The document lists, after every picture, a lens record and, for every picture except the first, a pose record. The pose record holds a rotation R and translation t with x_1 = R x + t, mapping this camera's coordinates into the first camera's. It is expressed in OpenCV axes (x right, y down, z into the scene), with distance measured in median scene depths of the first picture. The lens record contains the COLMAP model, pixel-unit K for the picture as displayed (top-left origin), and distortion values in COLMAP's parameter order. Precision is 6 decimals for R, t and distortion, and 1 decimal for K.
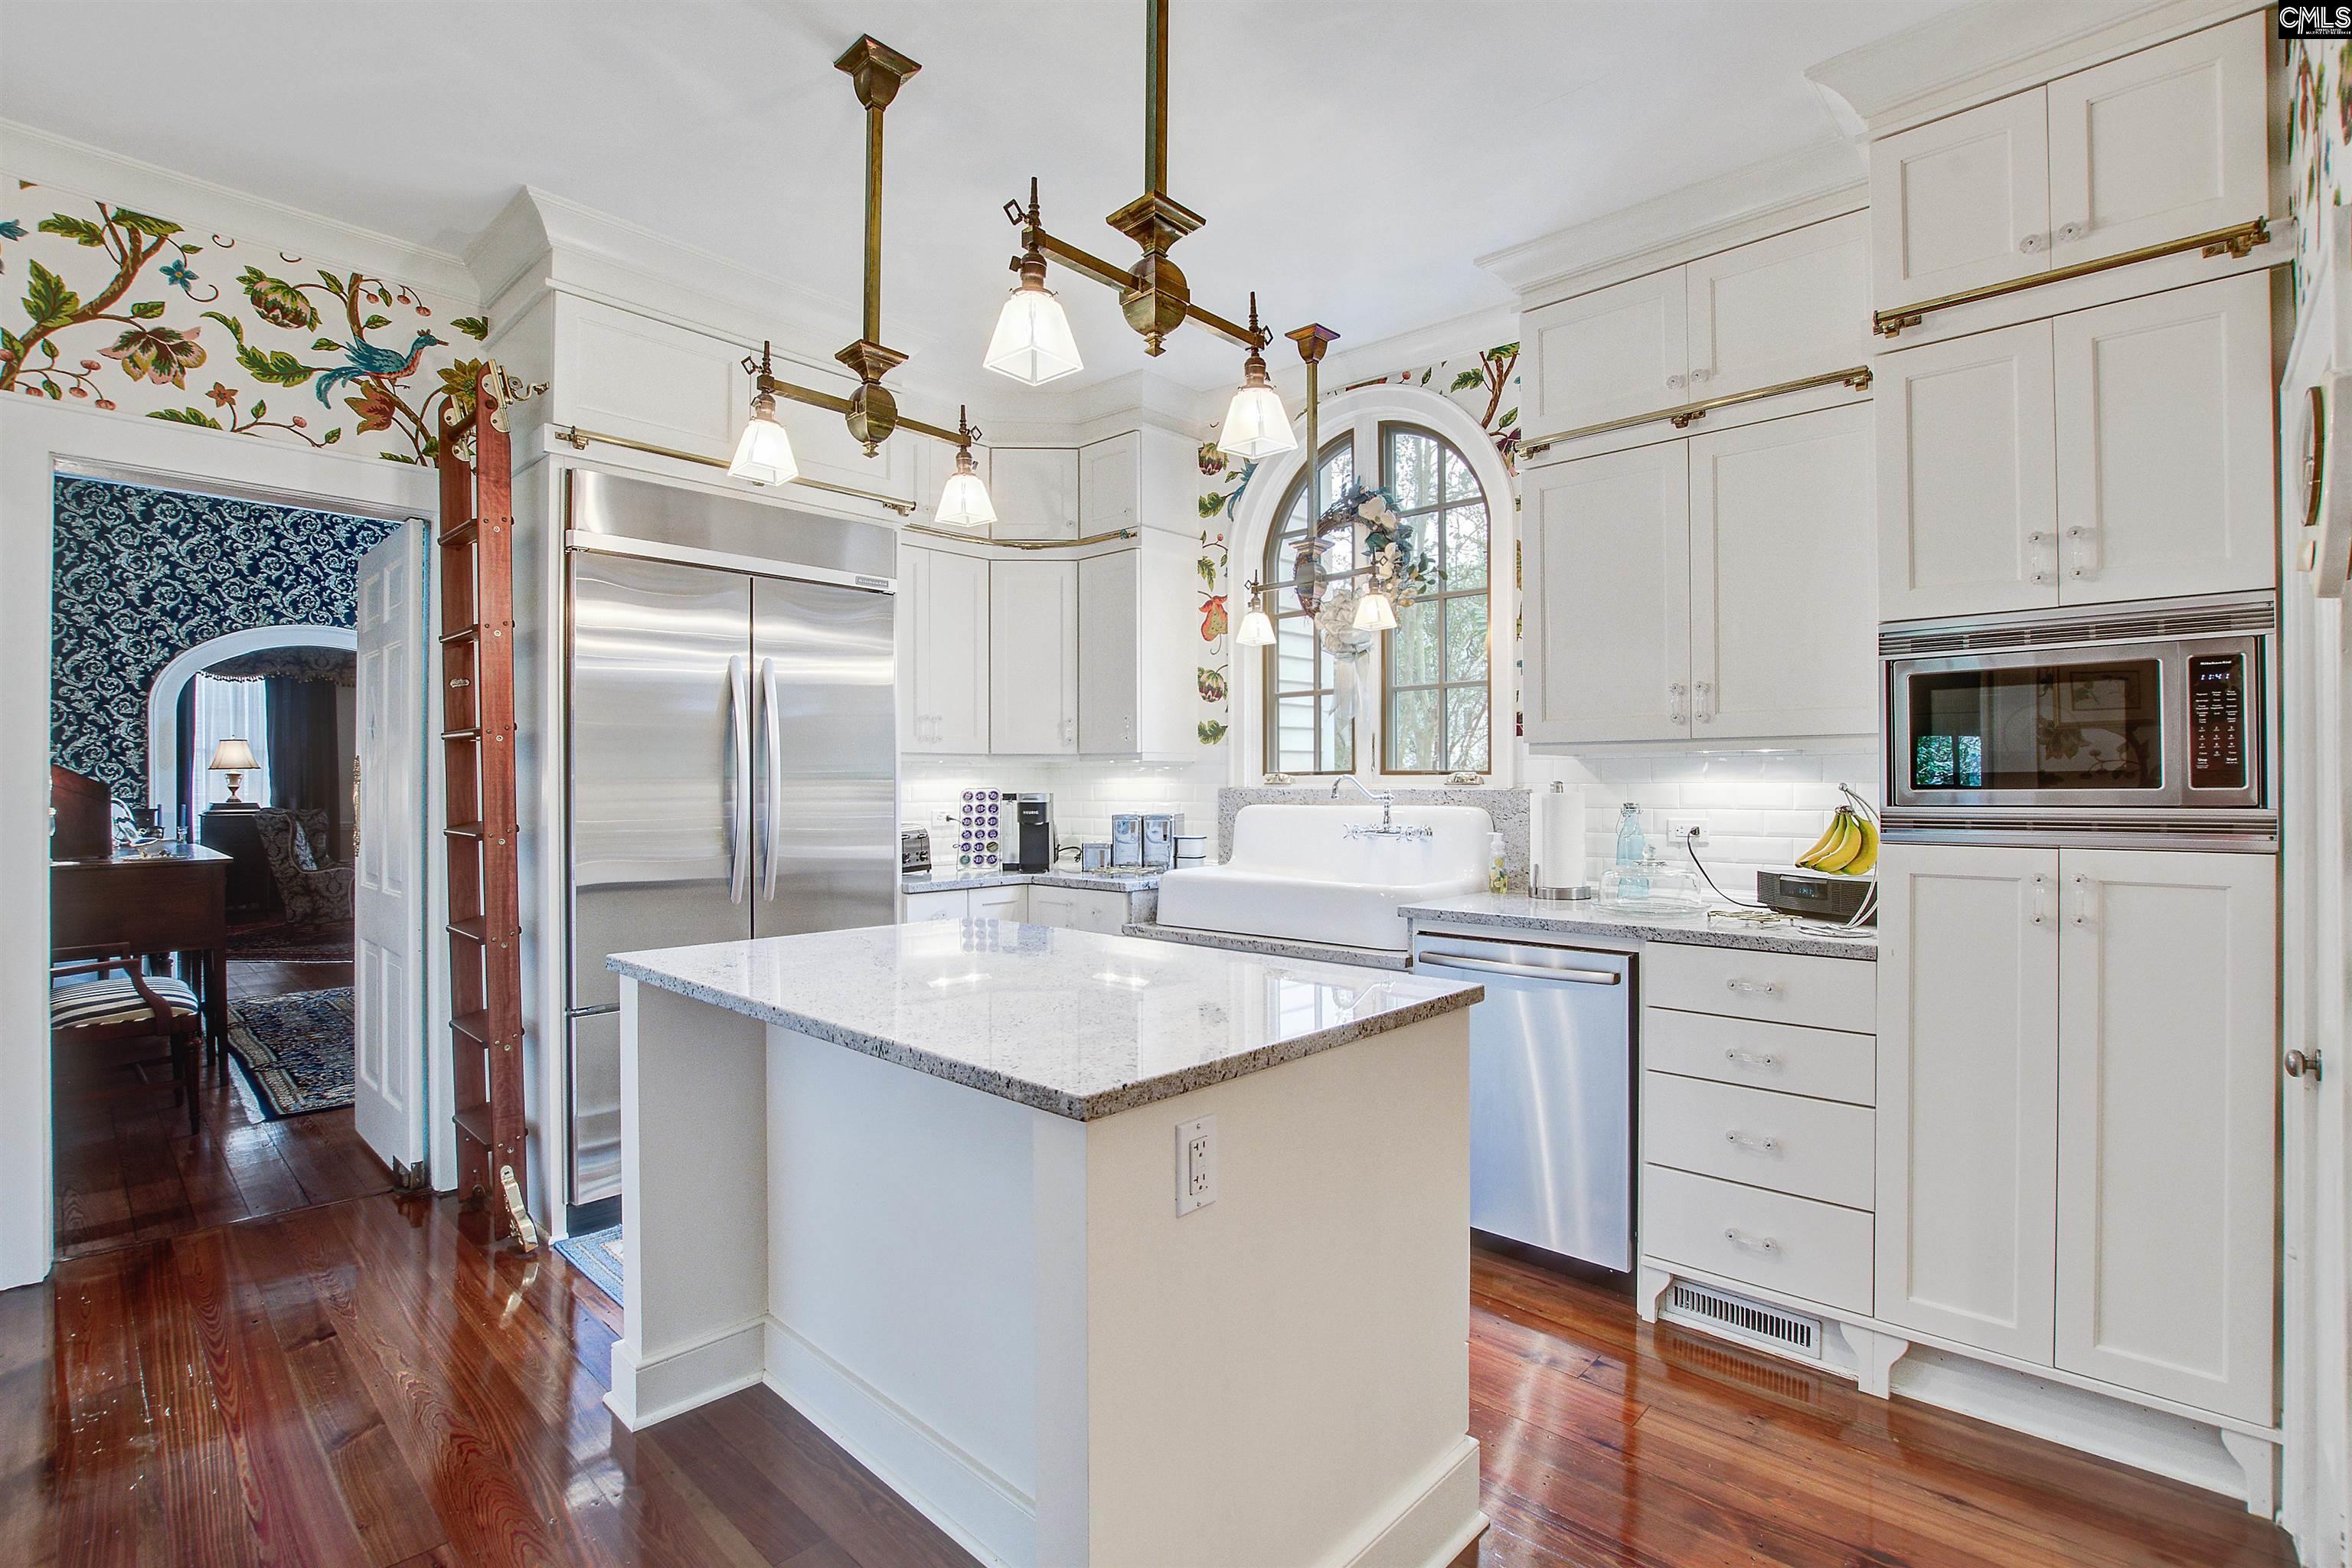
lens RADIAL K [[1061.5, 0, 1178.0], [0, 1061.5, 790.3], [0, 0, 1]] dist [-0.025885, 0.000030]
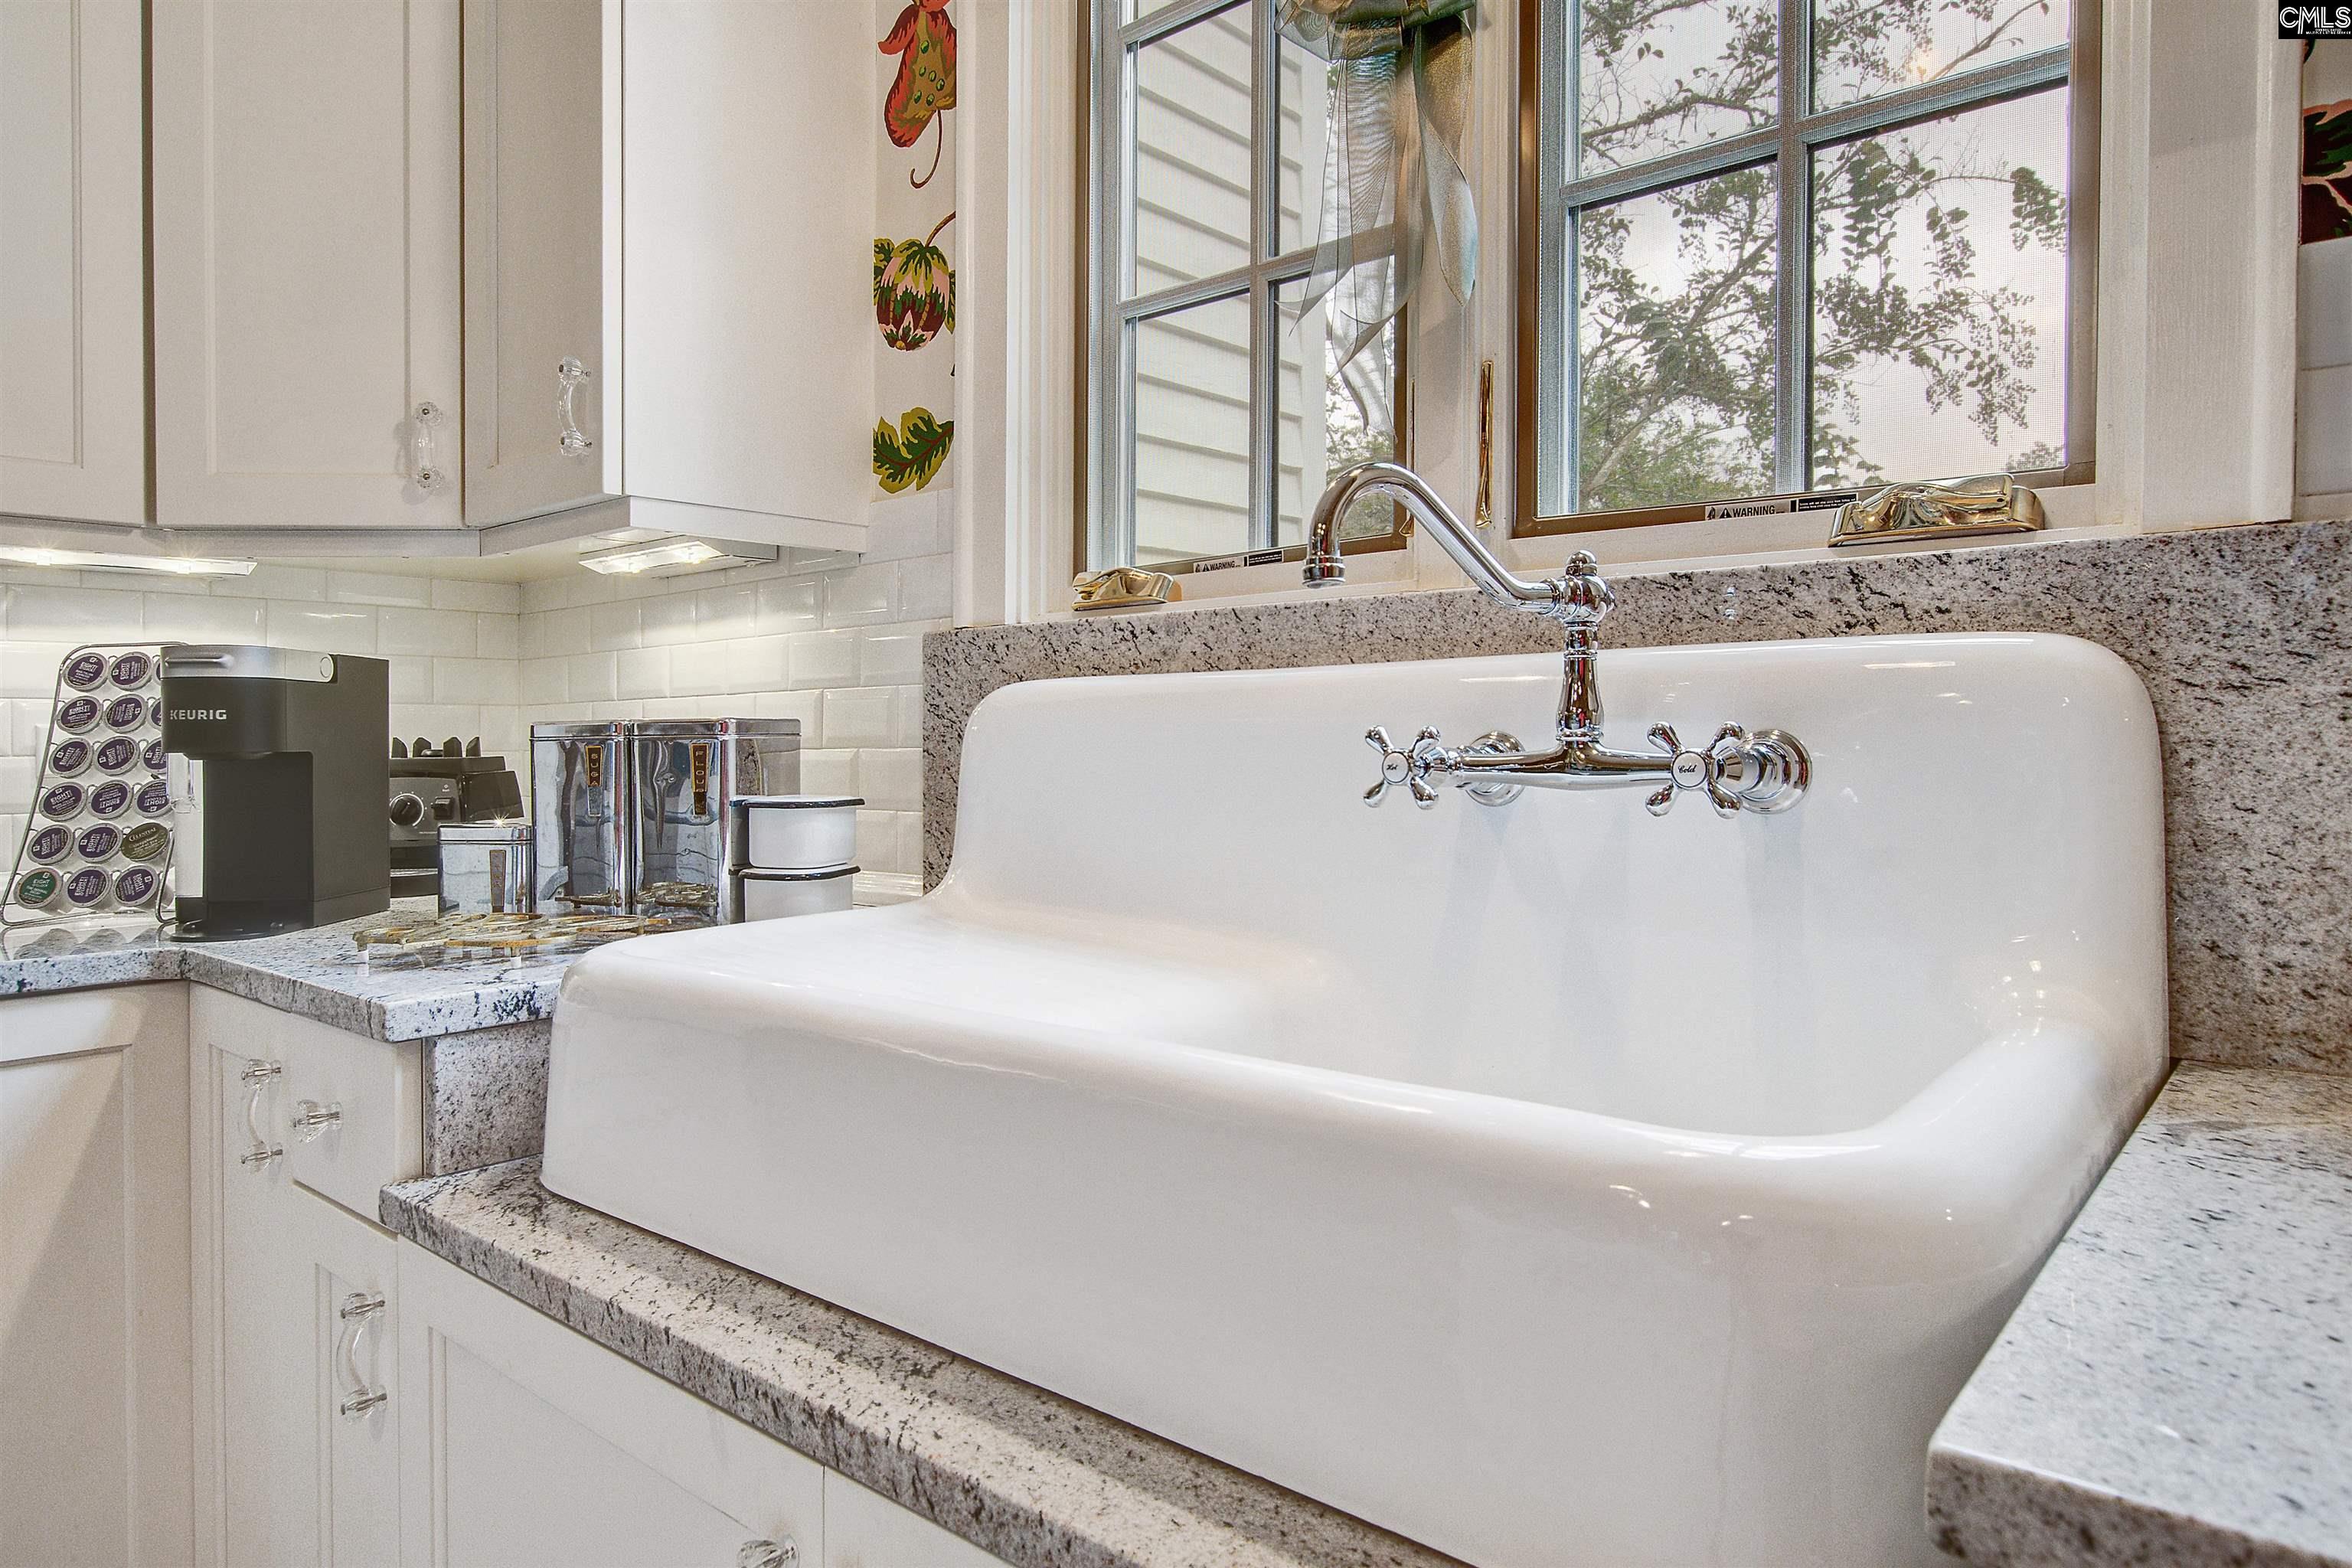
lens RADIAL K [[1439.7, 0, 1178.3], [0, 1439.7, 781.4], [0, 0, 1]] dist [0.006826, 0.000750]
pose [[0.998770, -0.005501, 0.049278, 0.088273], [0.004627, 0.999830, 0.017821, 0.032000], [-0.049368, -0.017571, 0.998626, 0.613135]]
